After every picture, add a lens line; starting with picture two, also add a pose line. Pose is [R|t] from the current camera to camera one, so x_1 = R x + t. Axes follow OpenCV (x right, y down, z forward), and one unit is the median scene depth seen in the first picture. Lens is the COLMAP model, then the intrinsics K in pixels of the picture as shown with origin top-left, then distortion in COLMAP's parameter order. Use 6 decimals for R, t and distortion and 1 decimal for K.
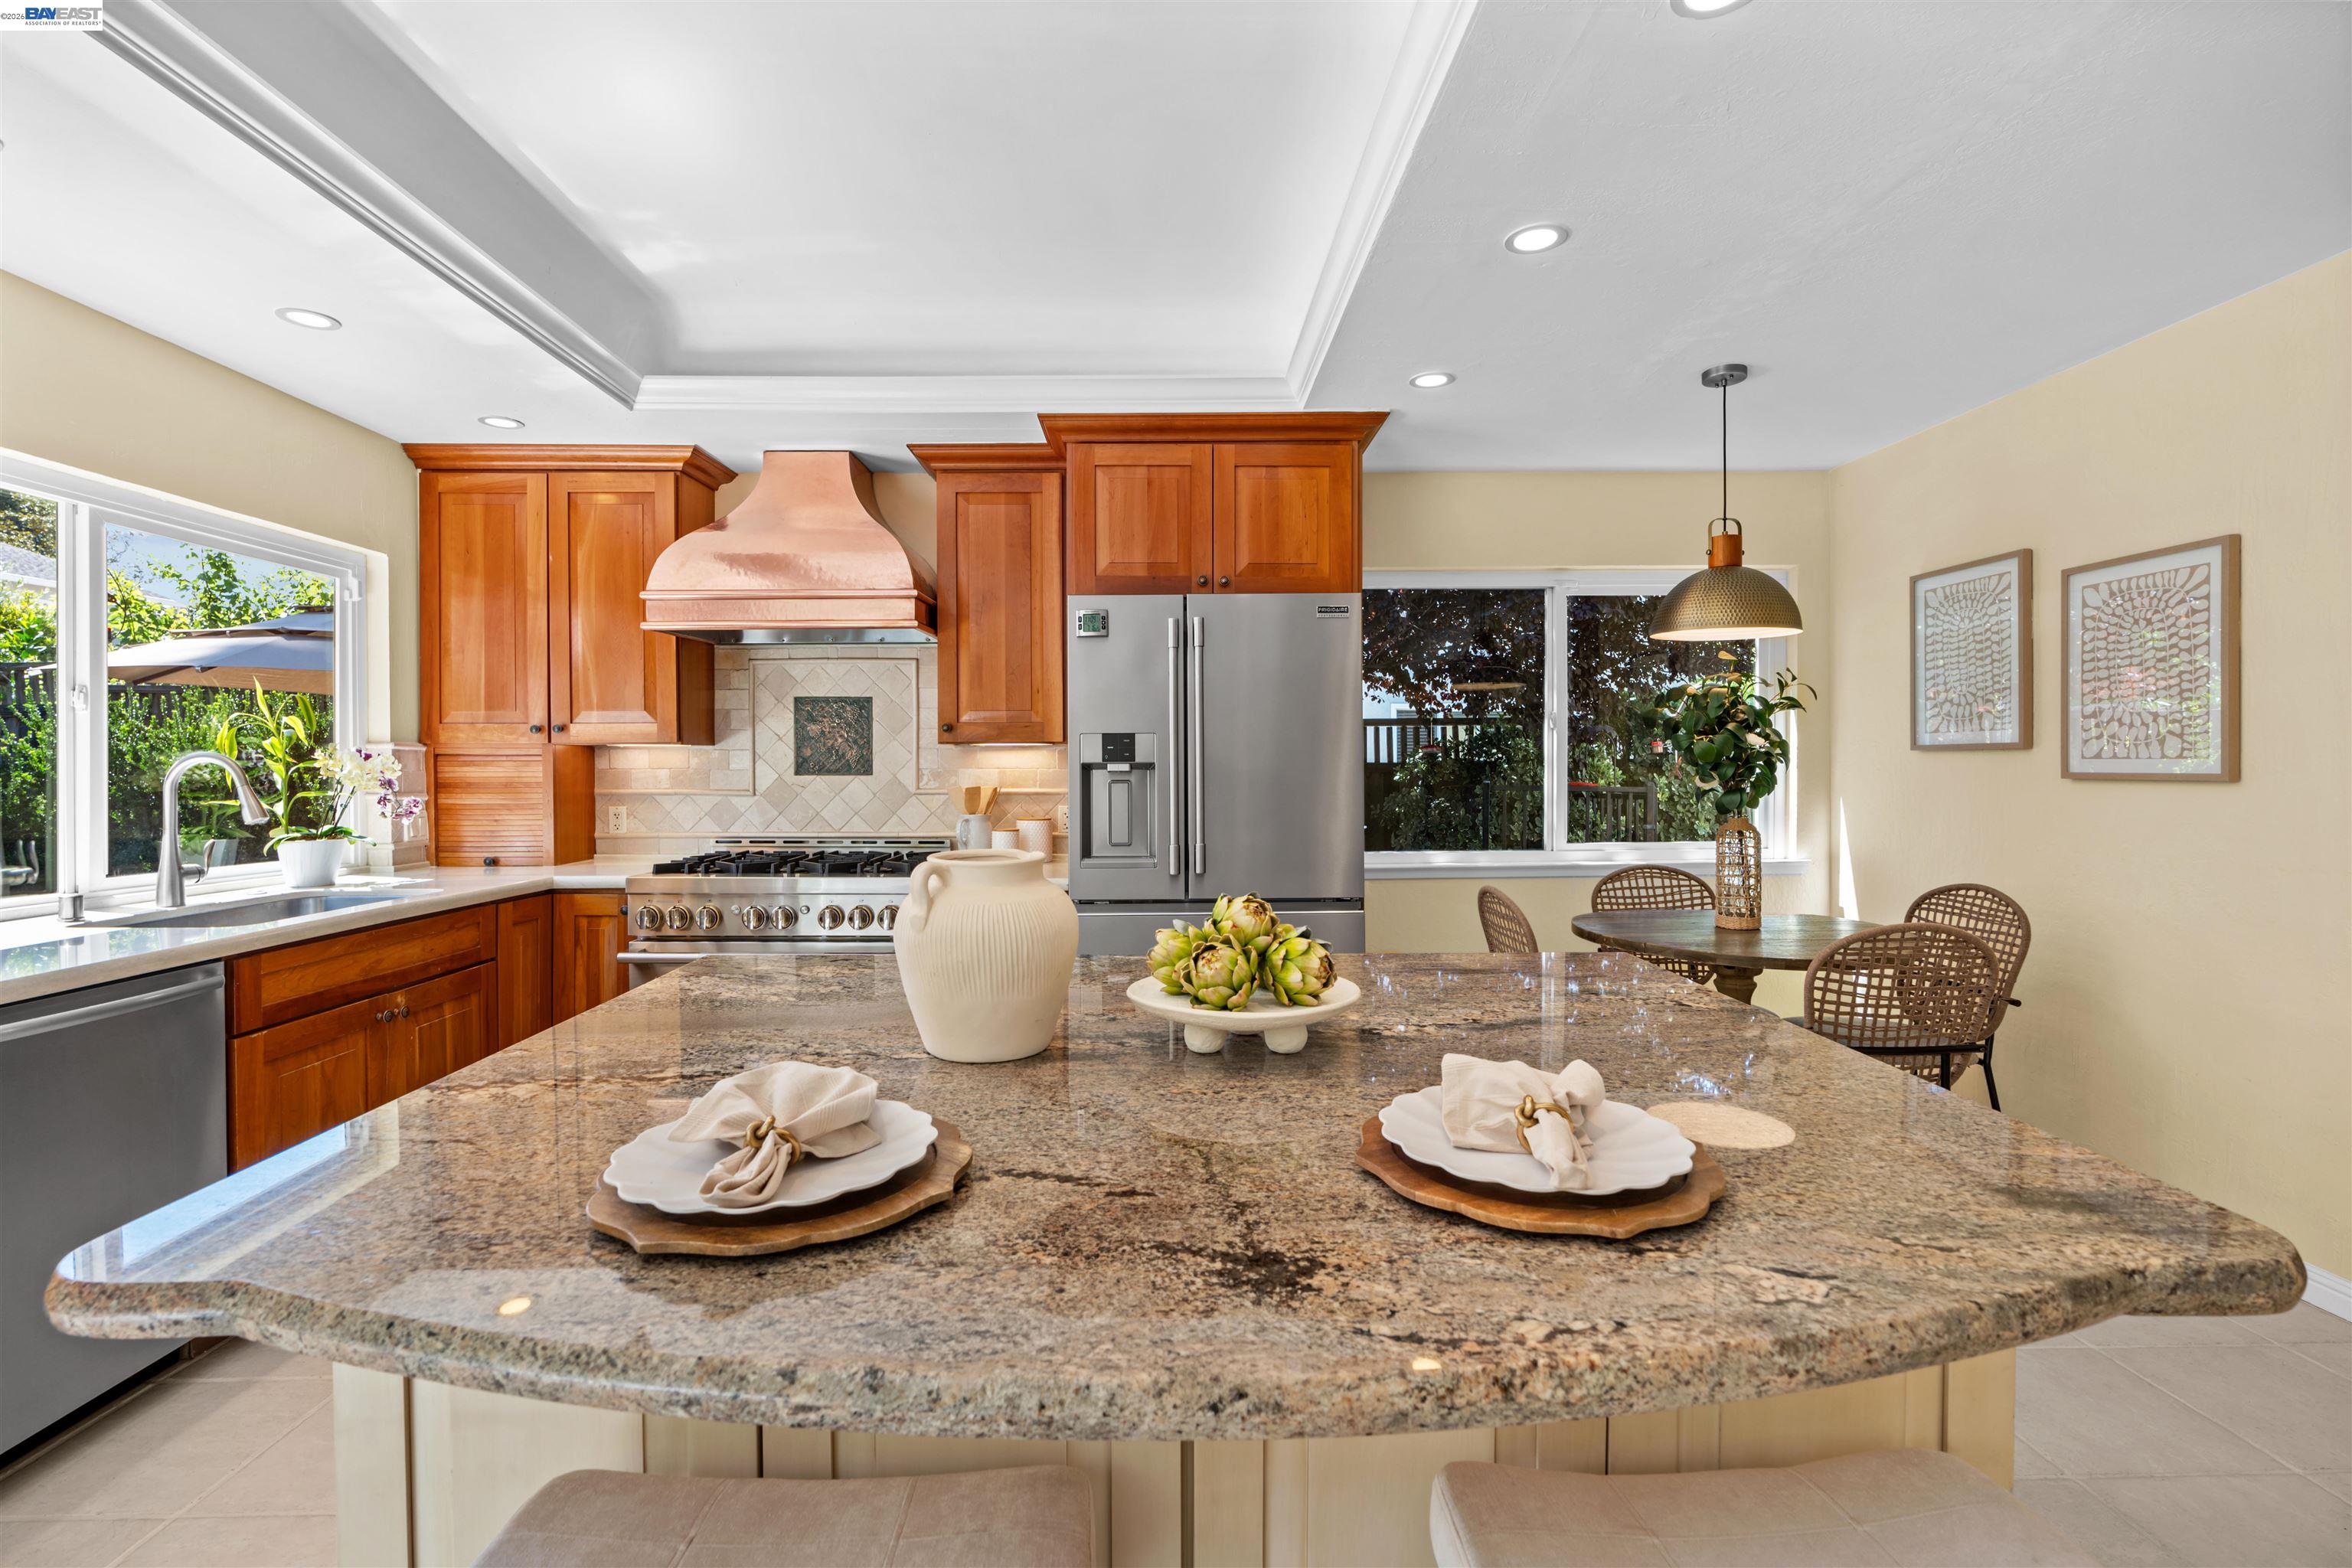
lens RADIAL K [[1069.6, 0, 1162.8], [0, 1069.6, 769.6], [0, 0, 1]] dist [-0.002034, 0.000907]
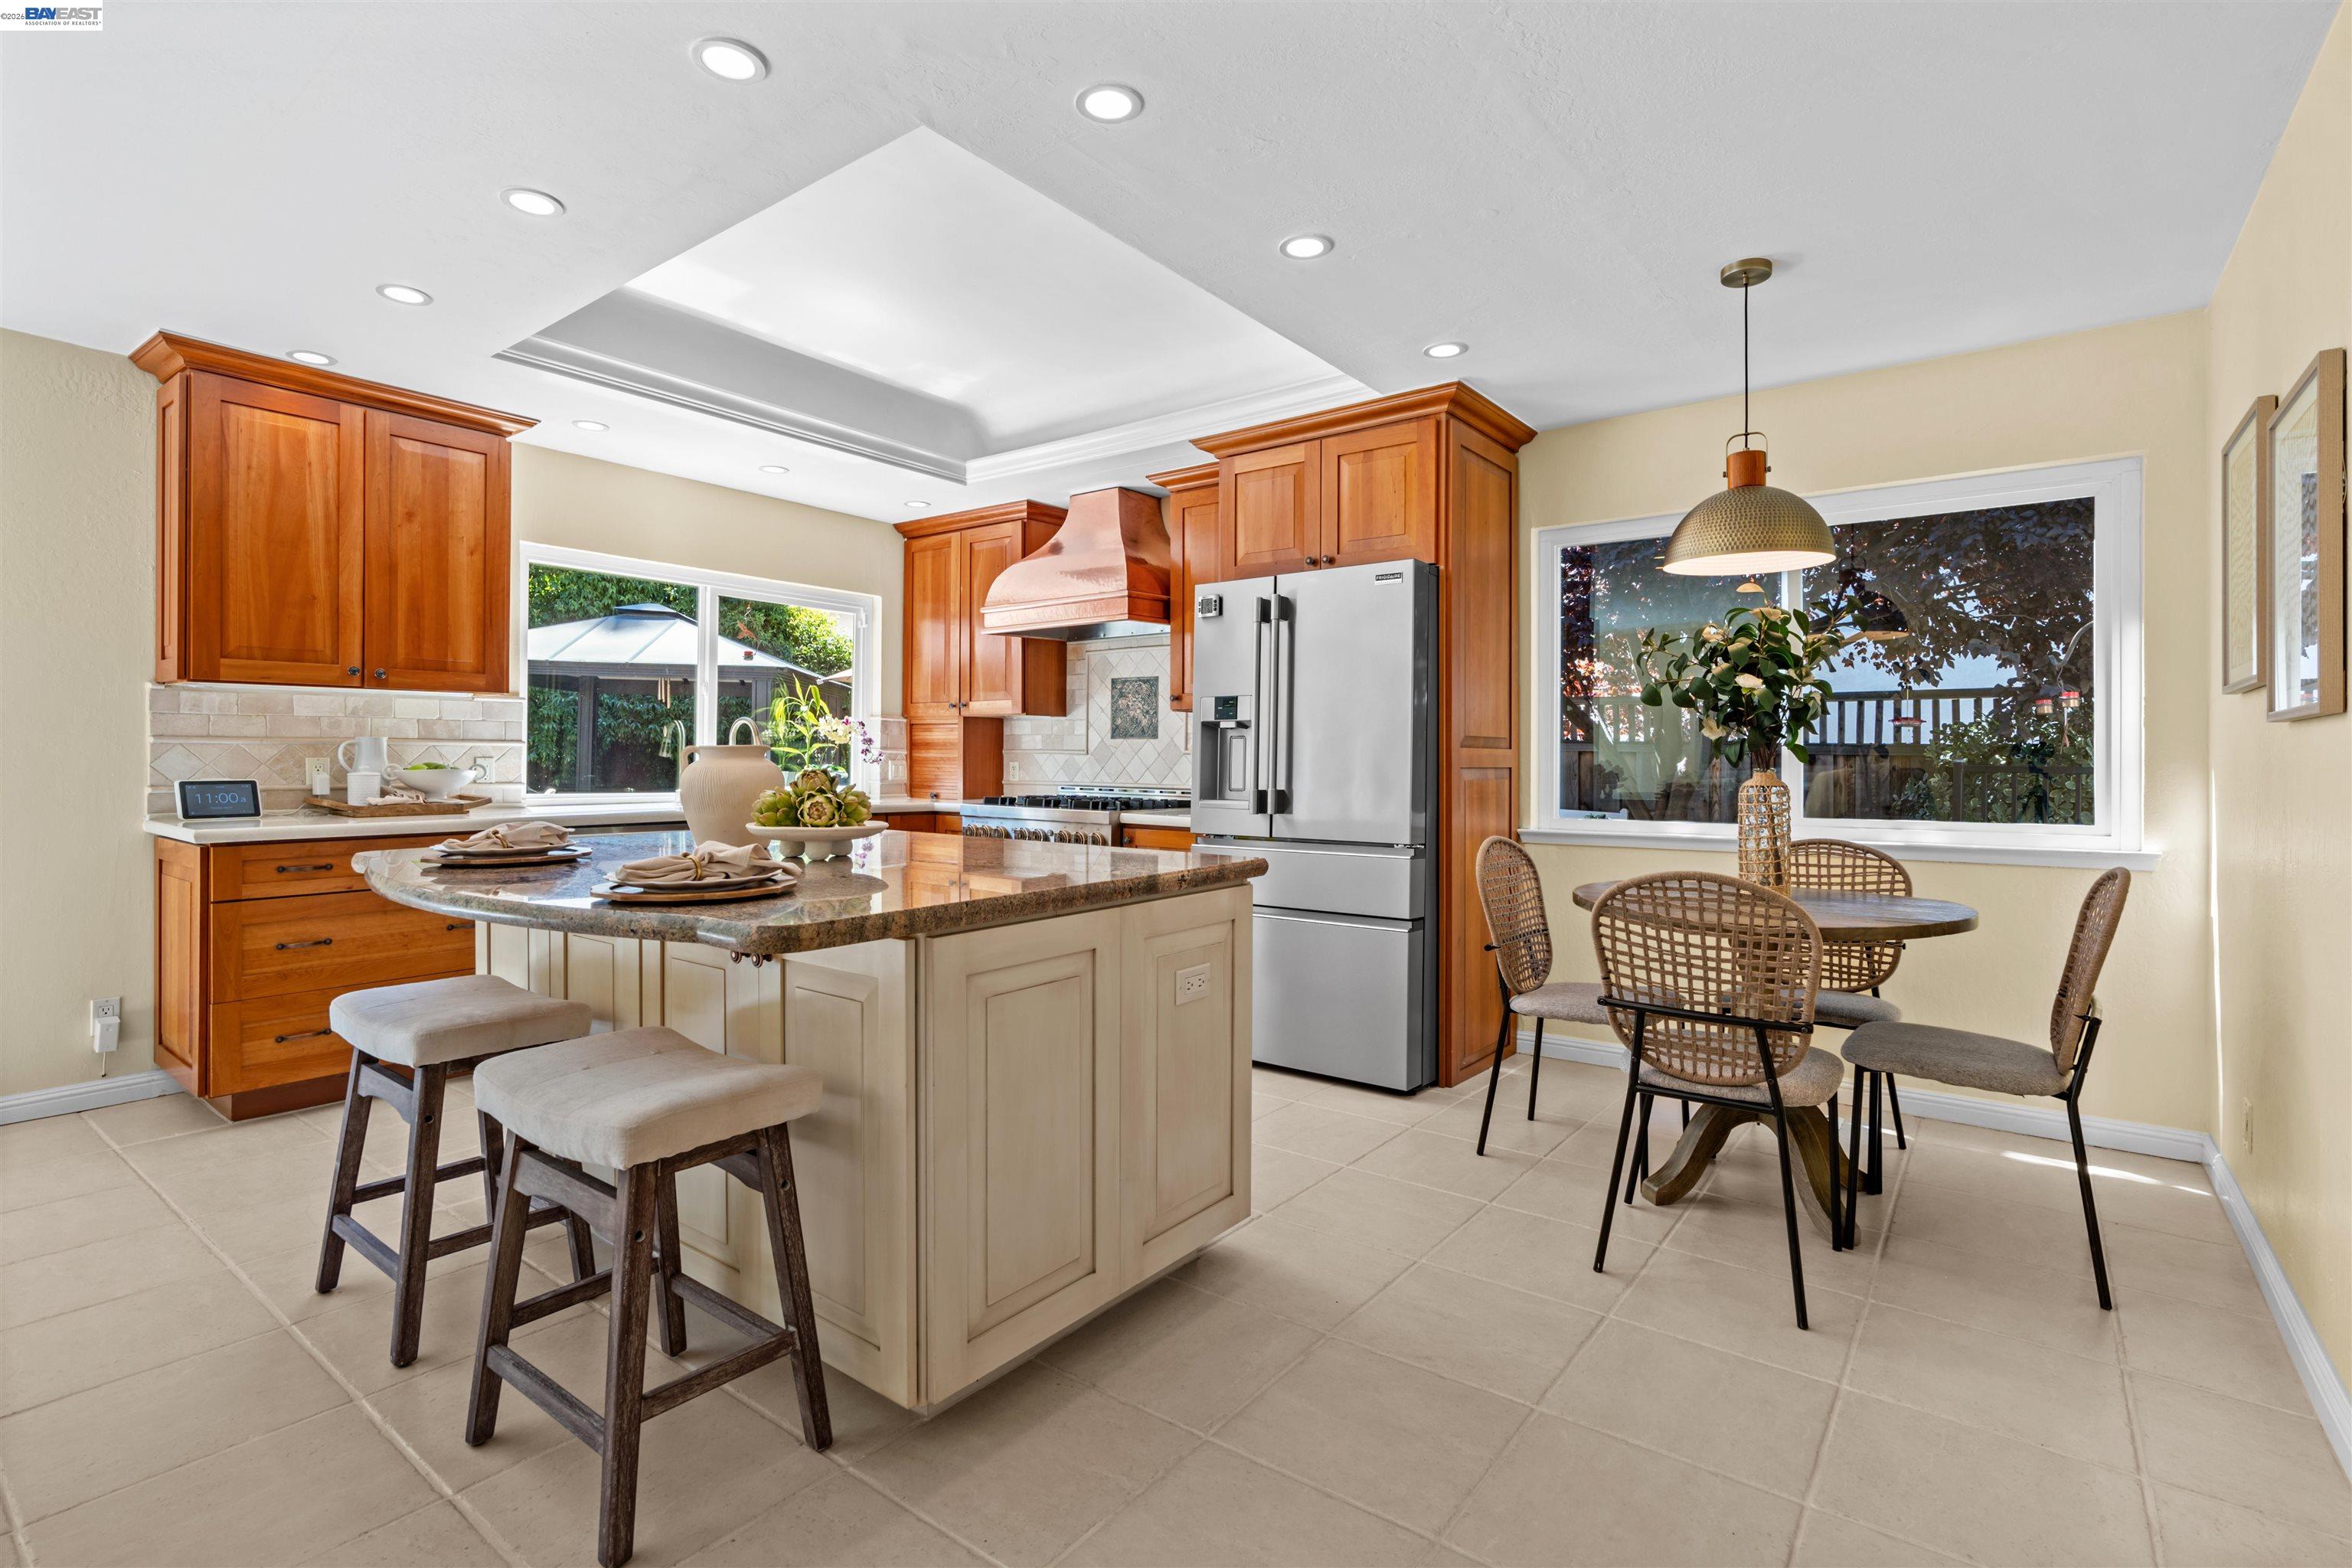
lens RADIAL K [[1117.8, 0, 1165.2], [0, 1117.8, 758.2], [0, 0, 1]] dist [0.000859, 0.000784]
pose [[0.779832, 0.008618, -0.625930, 0.606414], [-0.014279, 0.999890, -0.004023, 0.036196], [0.625826, 0.012075, 0.779869, -0.017307]]
